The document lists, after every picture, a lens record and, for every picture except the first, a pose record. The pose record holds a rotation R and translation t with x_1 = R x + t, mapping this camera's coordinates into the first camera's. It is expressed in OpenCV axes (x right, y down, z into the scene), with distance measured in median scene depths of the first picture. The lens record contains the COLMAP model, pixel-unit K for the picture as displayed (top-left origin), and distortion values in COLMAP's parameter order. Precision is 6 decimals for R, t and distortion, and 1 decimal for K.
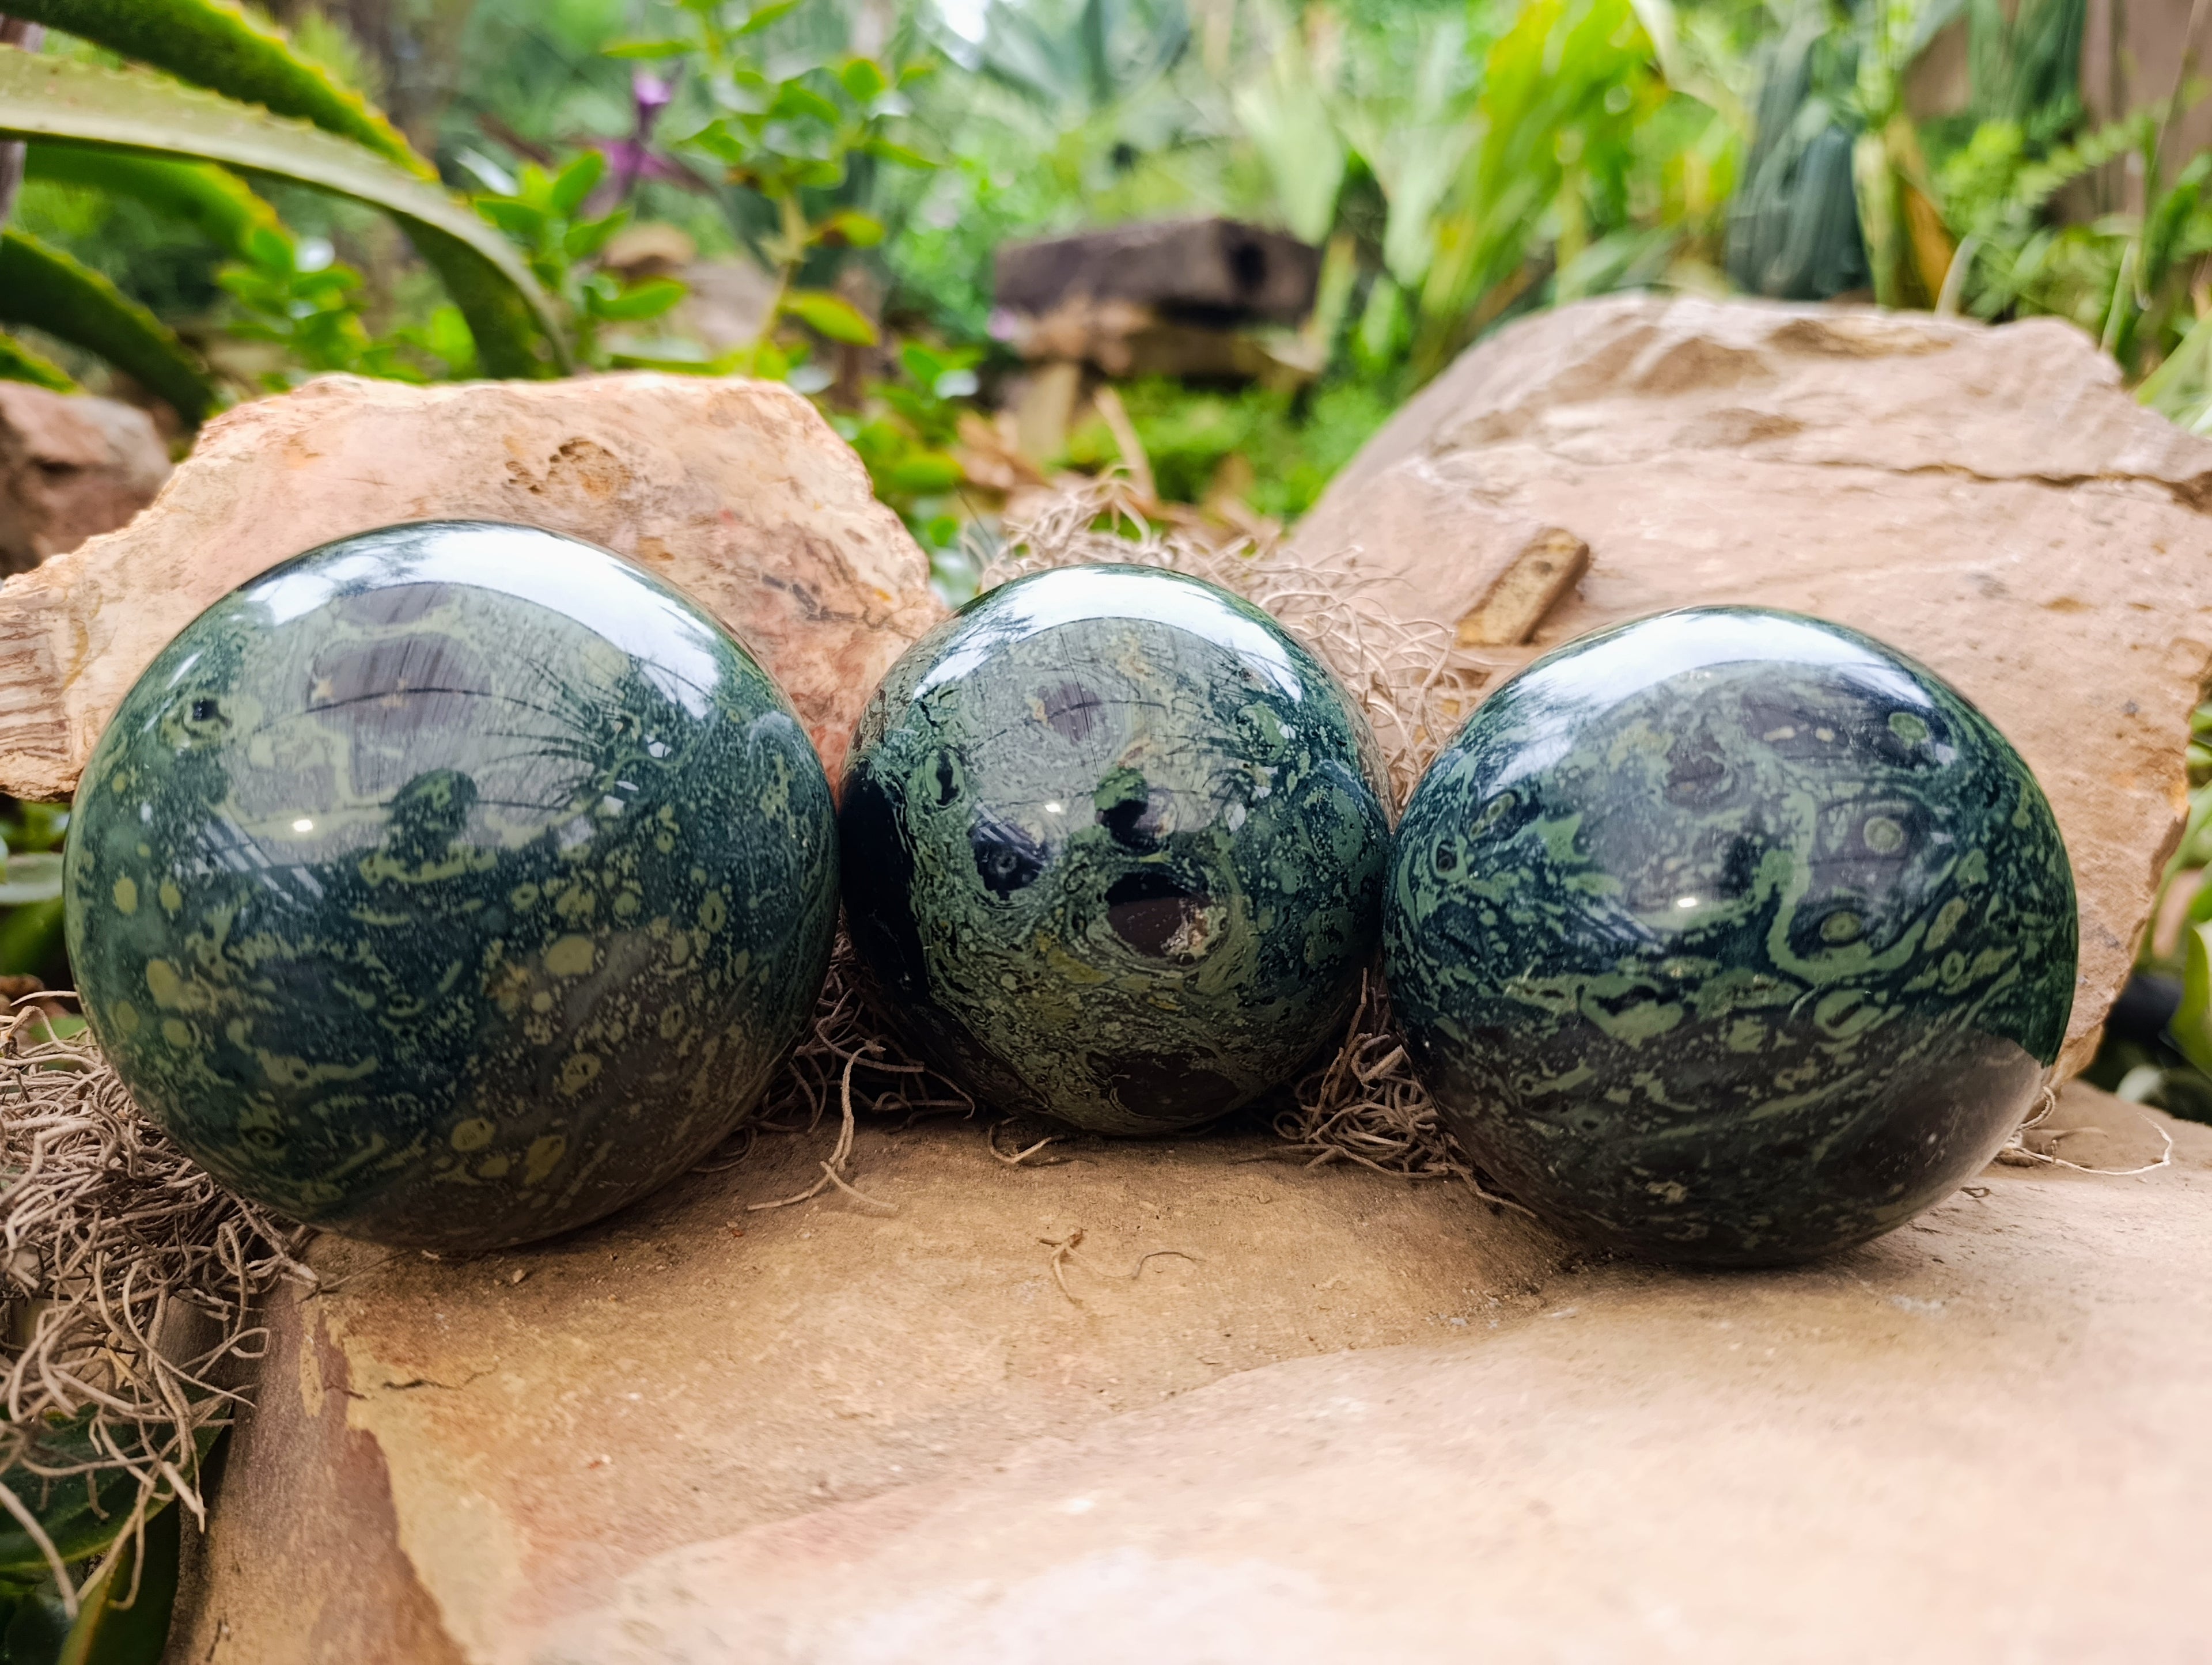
lens RADIAL K [[1598.3, 0, 1106.0], [0, 1598.3, 832.5], [0, 0, 1]] dist [-0.035198, -0.003588]
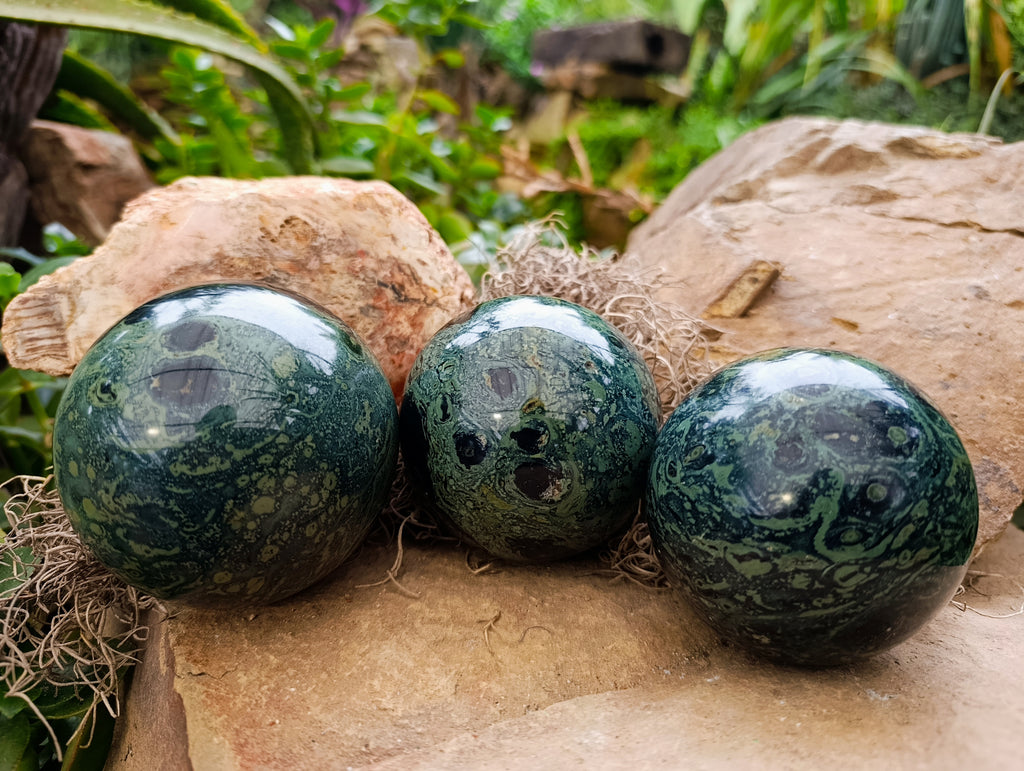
lens RADIAL K [[740.8, 0, 512.0], [0, 740.8, 385.5], [0, 0, 1]] dist [-0.042782, 0.004604]
pose [[0.995505, 0.049777, -0.080574, 0.070939], [-0.041488, 0.993974, 0.101461, -0.176279], [0.085139, -0.097662, 0.991571, 0.019813]]
